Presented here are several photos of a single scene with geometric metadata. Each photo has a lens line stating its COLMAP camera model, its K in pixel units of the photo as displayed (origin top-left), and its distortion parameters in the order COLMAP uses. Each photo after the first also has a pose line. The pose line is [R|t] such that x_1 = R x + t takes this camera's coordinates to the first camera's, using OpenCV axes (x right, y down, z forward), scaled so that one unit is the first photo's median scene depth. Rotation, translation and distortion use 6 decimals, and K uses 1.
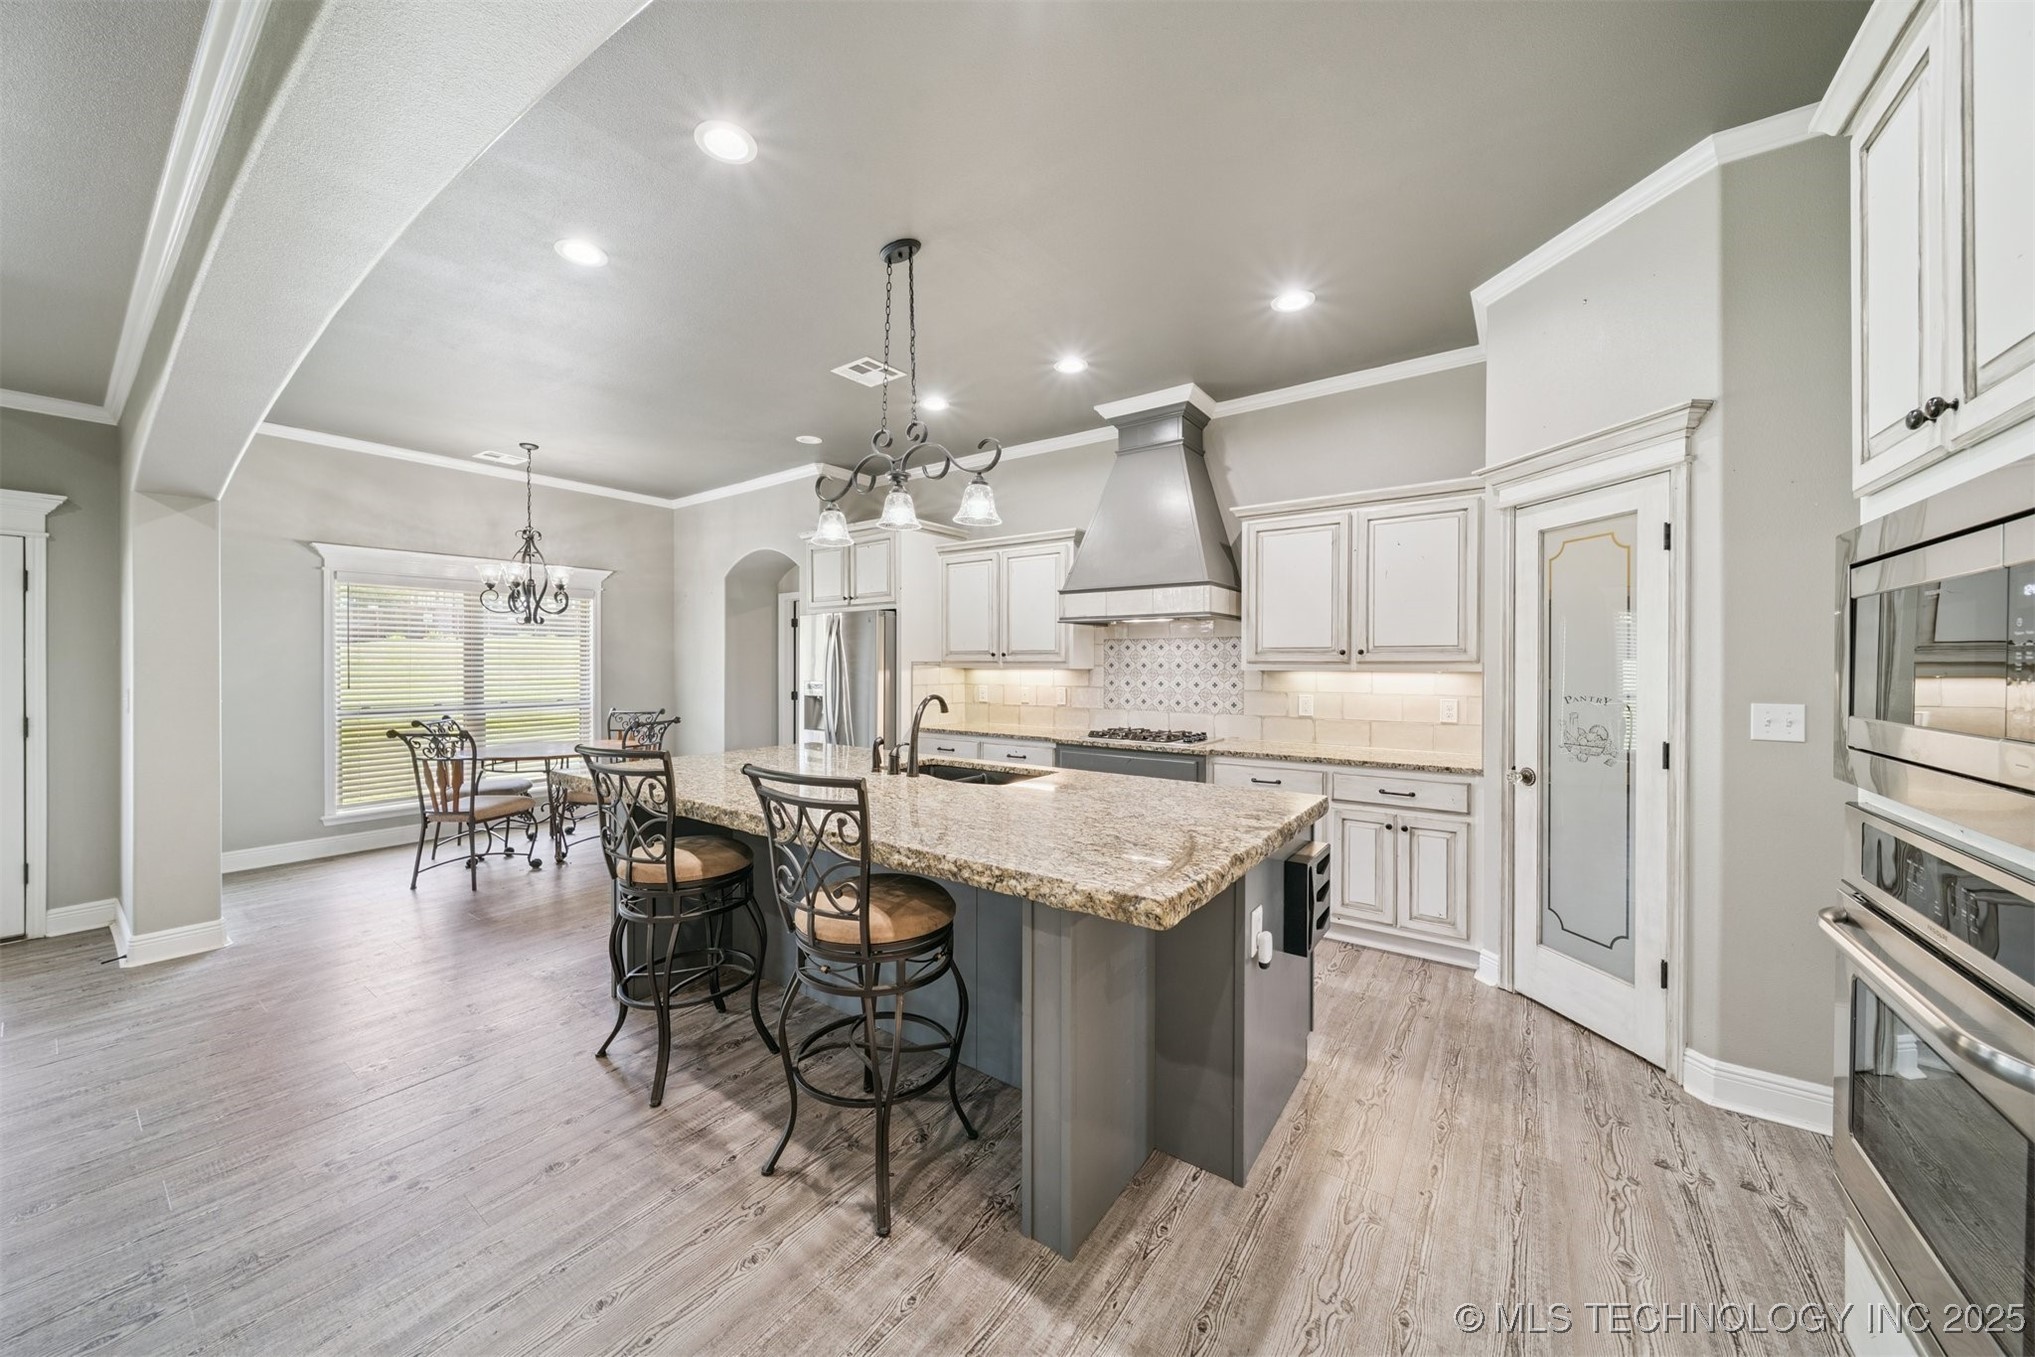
lens RADIAL K [[708.5, 0, 1015.8], [0, 708.5, 668.7], [0, 0, 1]] dist [-0.002514, -0.000121]
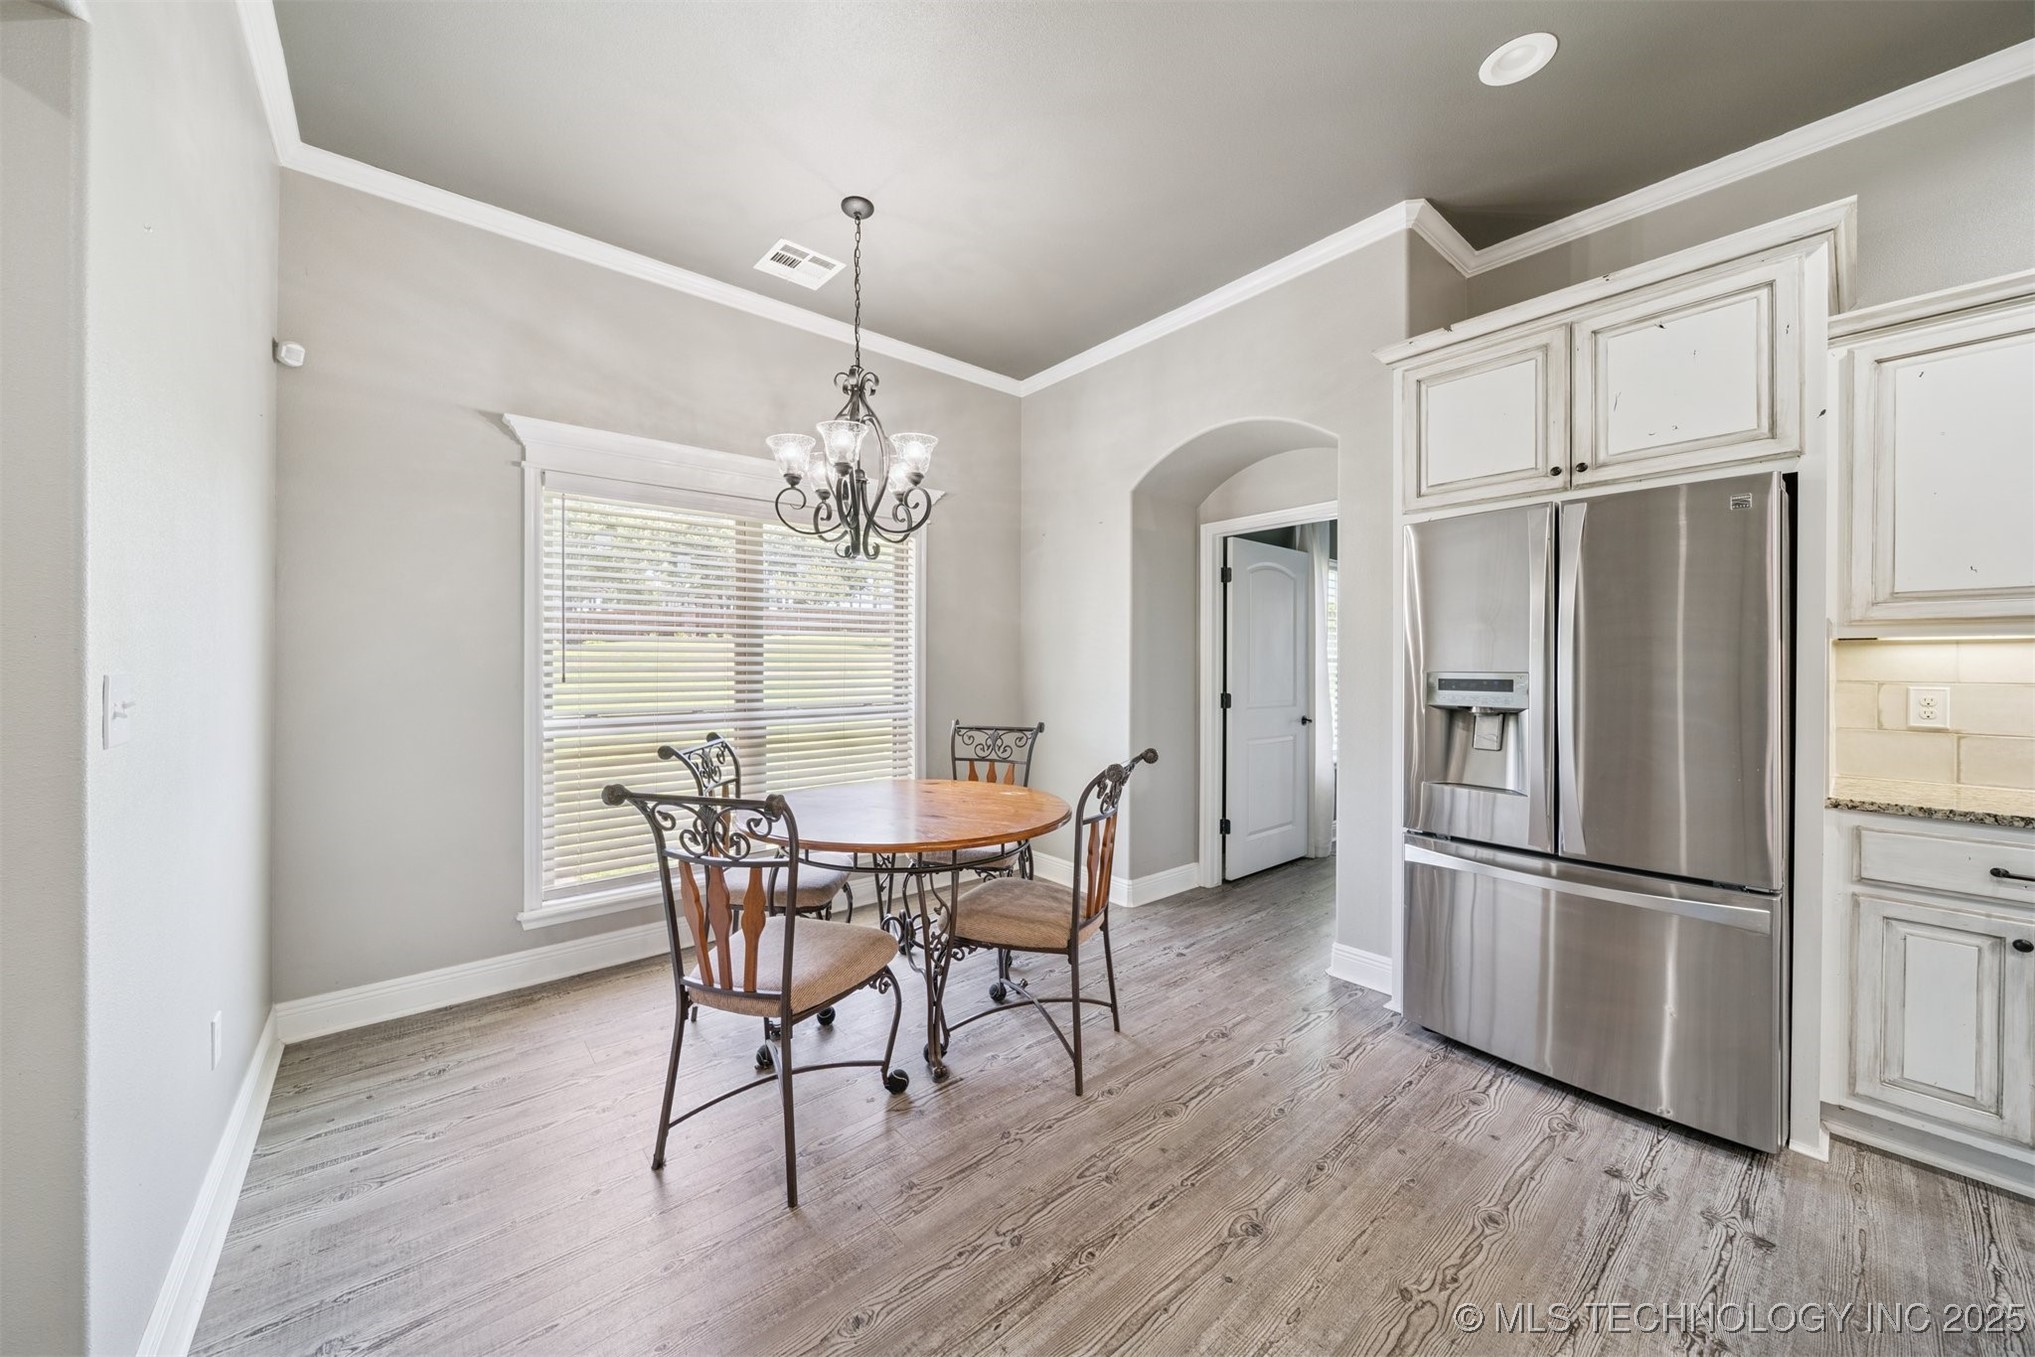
lens RADIAL K [[712.8, 0, 1015.6], [0, 712.8, 667.5], [0, 0, 1]] dist [0.000619, -0.000112]
pose [[0.969742, 0.001789, -0.244127, -0.551688], [-0.002476, 0.999994, -0.002507, 0.020325], [0.244121, 0.003035, 0.969740, 0.649402]]
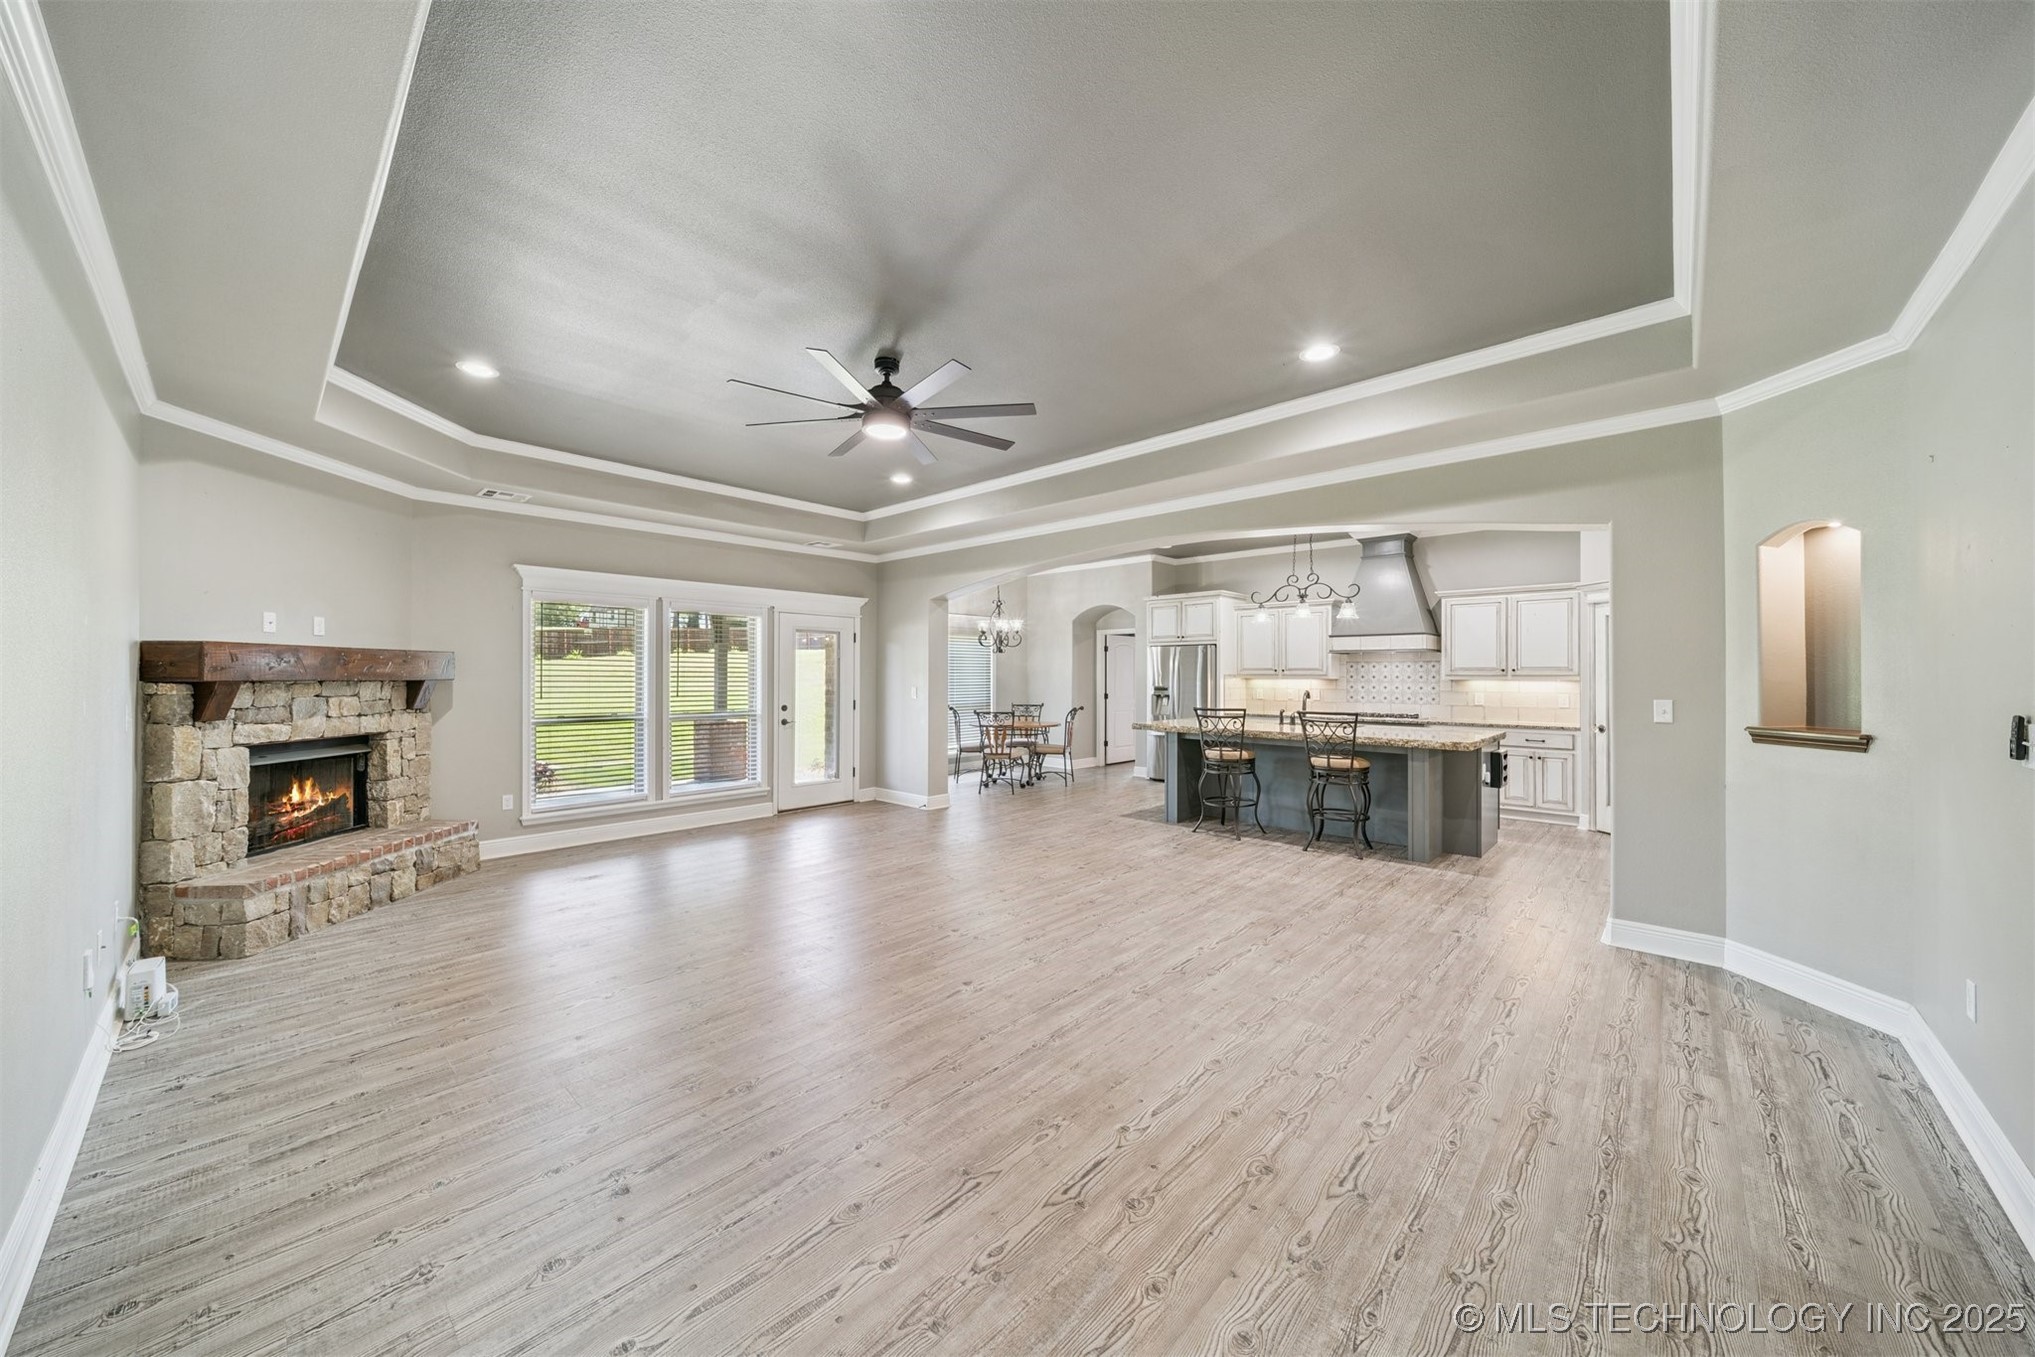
lens RADIAL K [[712.1, 0, 1012.4], [0, 712.1, 671.7], [0, 0, 1]] dist [0.000965, -0.000067]
pose [[0.991924, 0.000051, -0.126835, -0.522072], [-0.001500, 0.999935, -0.011332, 0.003870], [0.126826, 0.011431, 0.991859, -0.923156]]
